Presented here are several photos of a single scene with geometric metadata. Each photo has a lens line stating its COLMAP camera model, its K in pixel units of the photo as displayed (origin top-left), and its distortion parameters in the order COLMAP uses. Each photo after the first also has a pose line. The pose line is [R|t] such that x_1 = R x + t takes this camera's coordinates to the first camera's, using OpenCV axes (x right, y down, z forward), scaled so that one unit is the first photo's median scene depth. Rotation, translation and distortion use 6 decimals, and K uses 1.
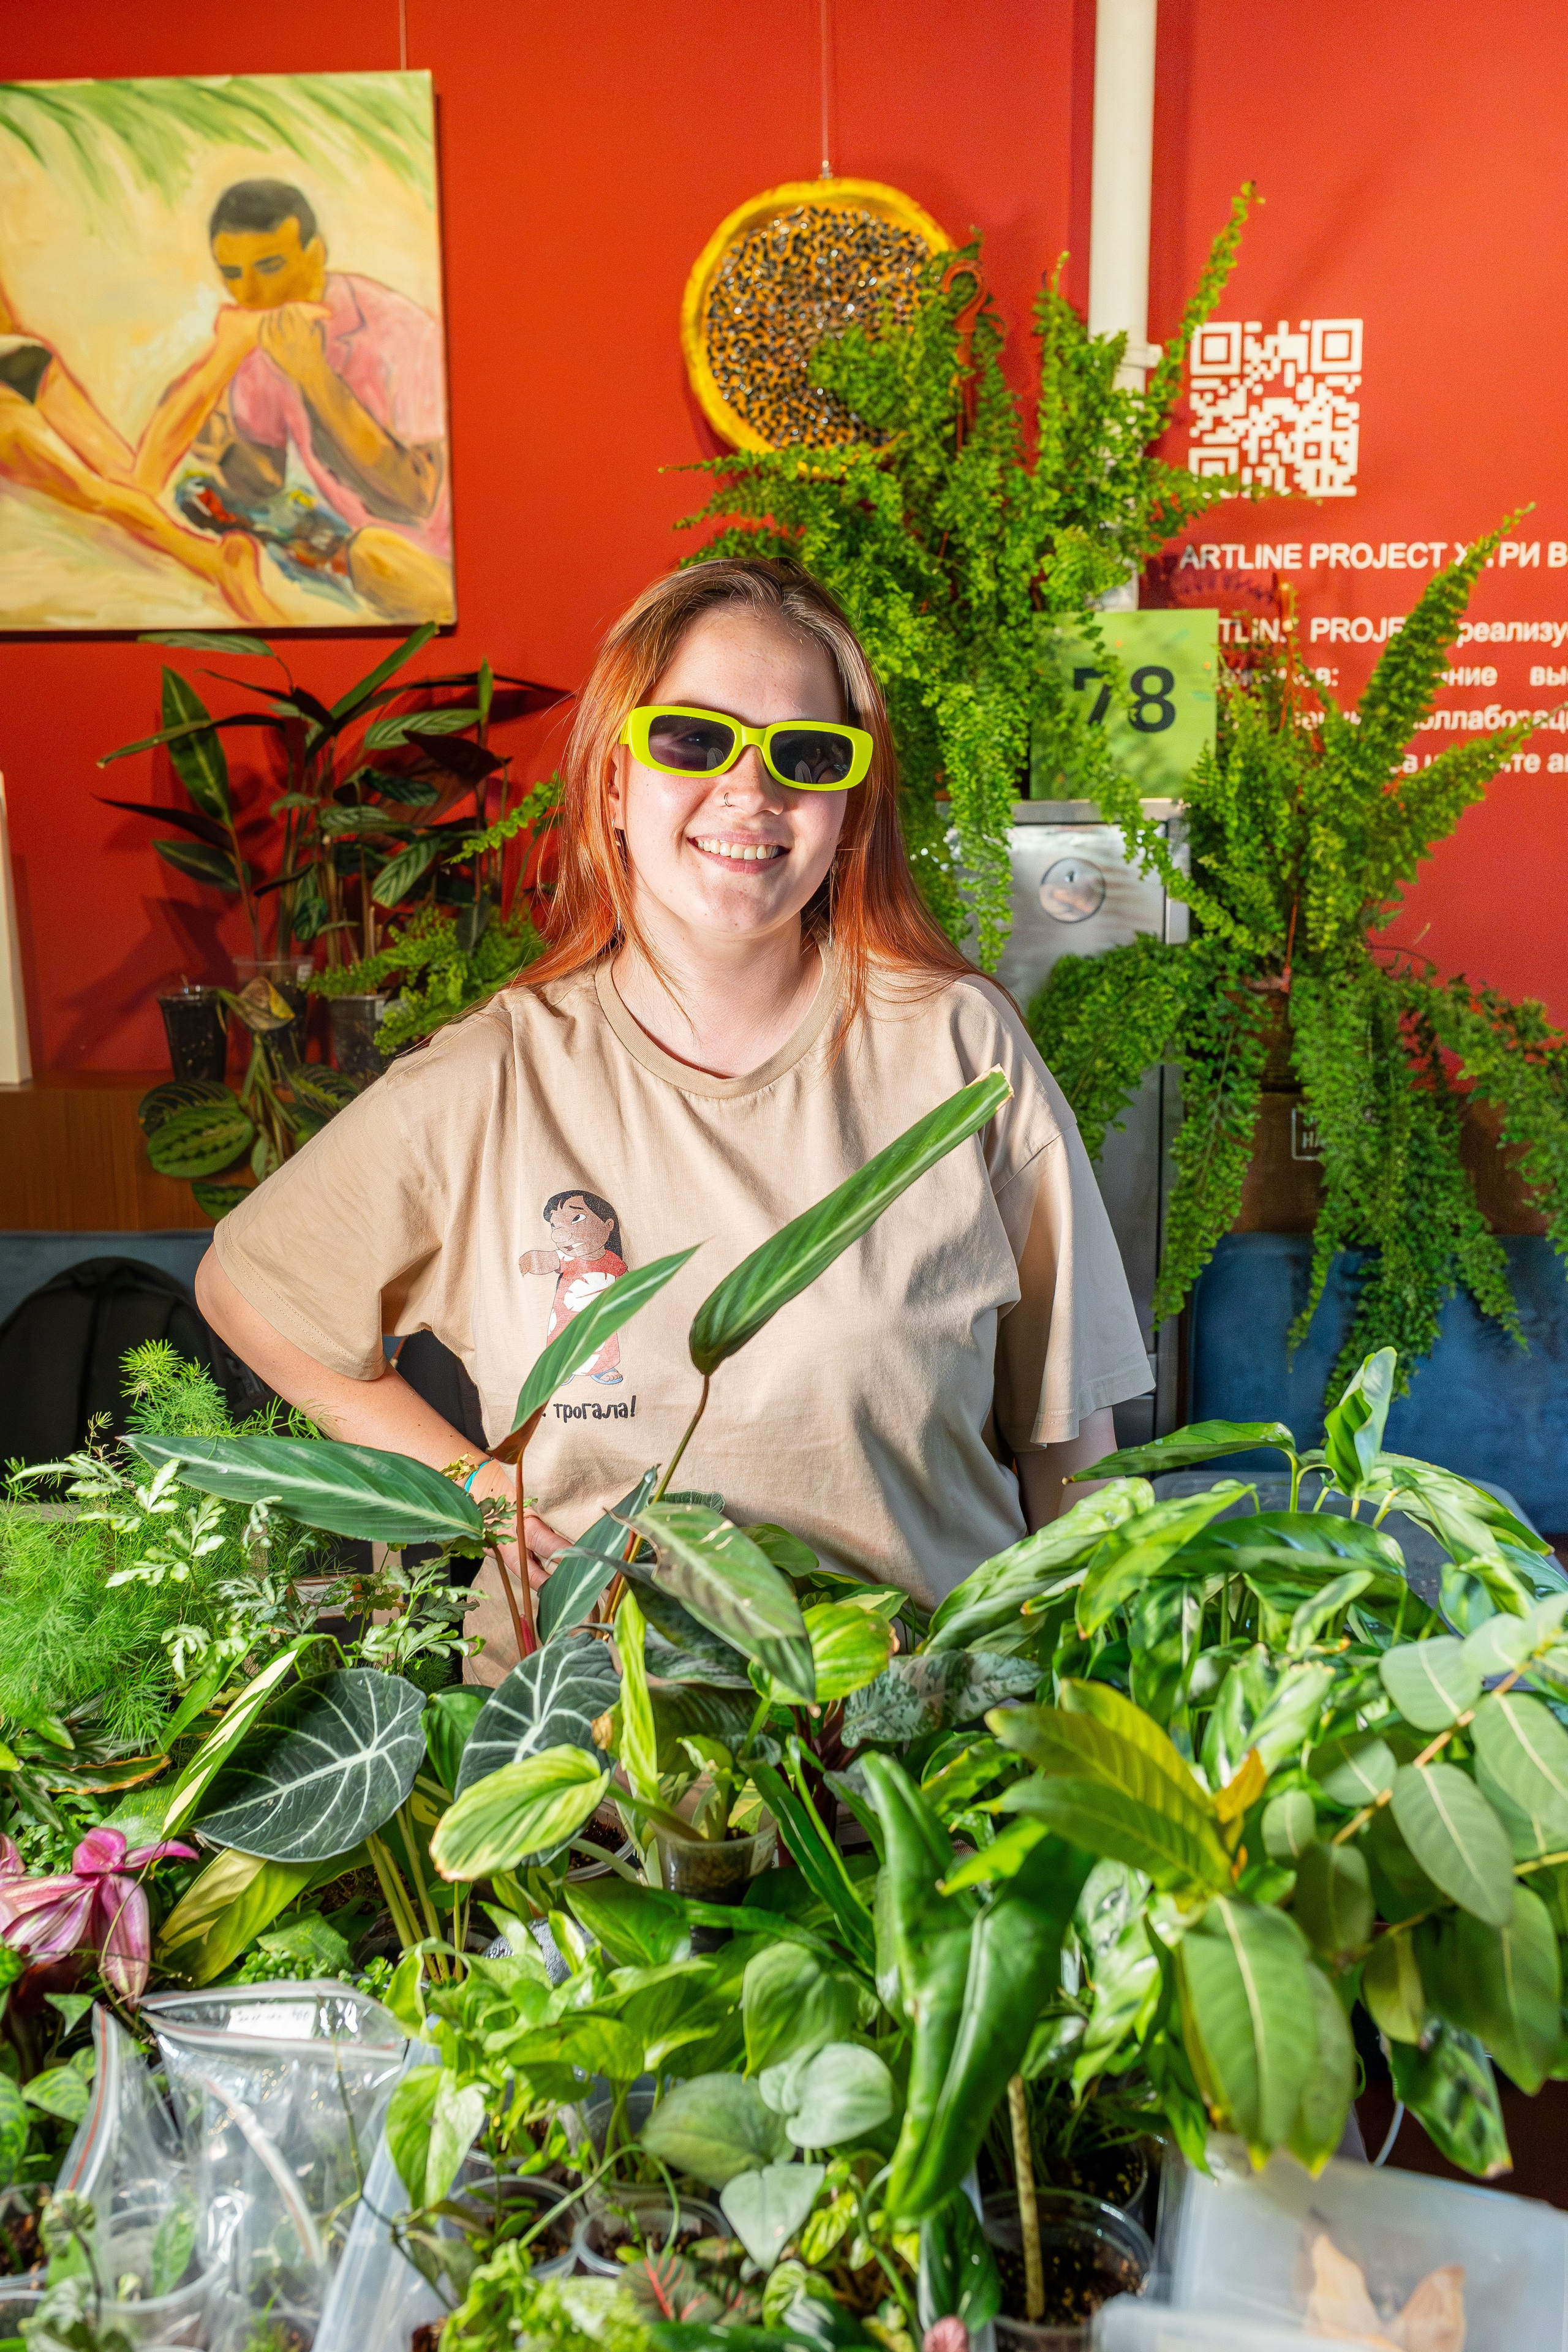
lens RADIAL K [[2244.0, 0, 784.0], [0, 2244.0, 1176.0], [0, 0, 1]] dist [-0.009472, 0.000731]
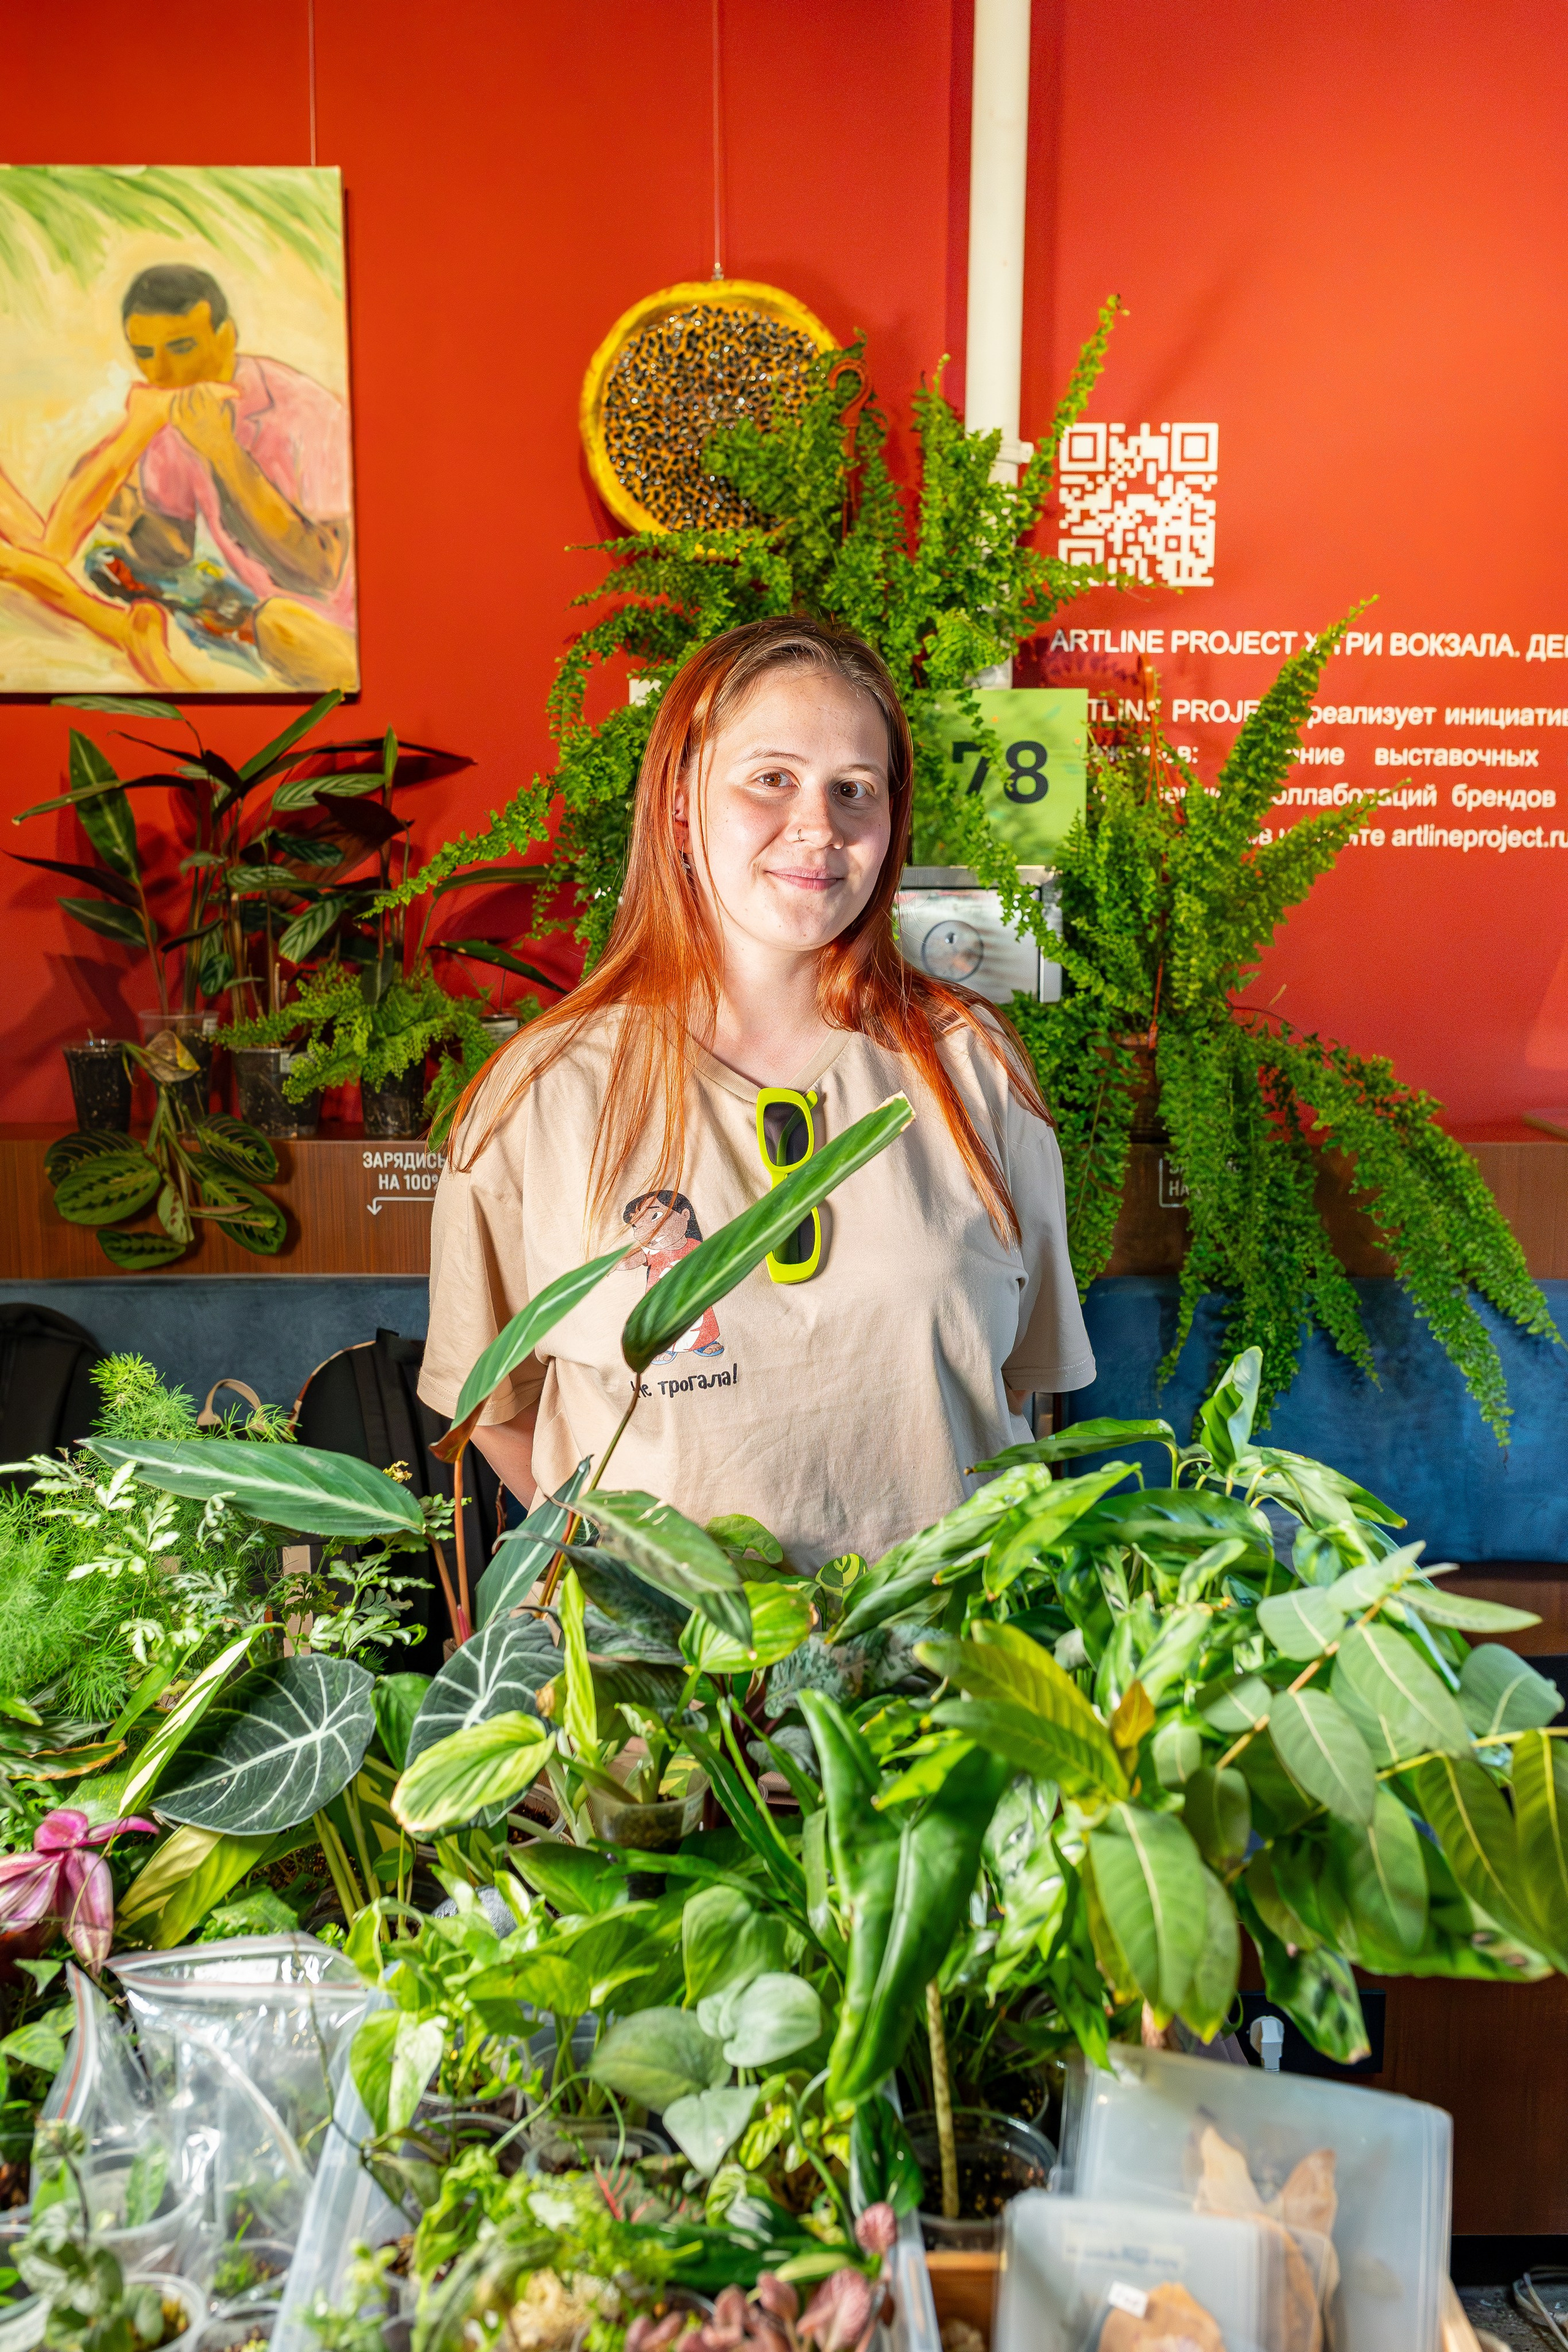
lens RADIAL K [[2334.5, 0, 788.0], [0, 2334.5, 1210.4], [0, 0, 1]] dist [-0.013474, 0.000229]
pose [[0.997271, -0.000091, 0.073832, -0.031316], [0.002584, 0.999430, -0.033664, 0.033028], [-0.073787, 0.033763, 0.996702, -0.089166]]
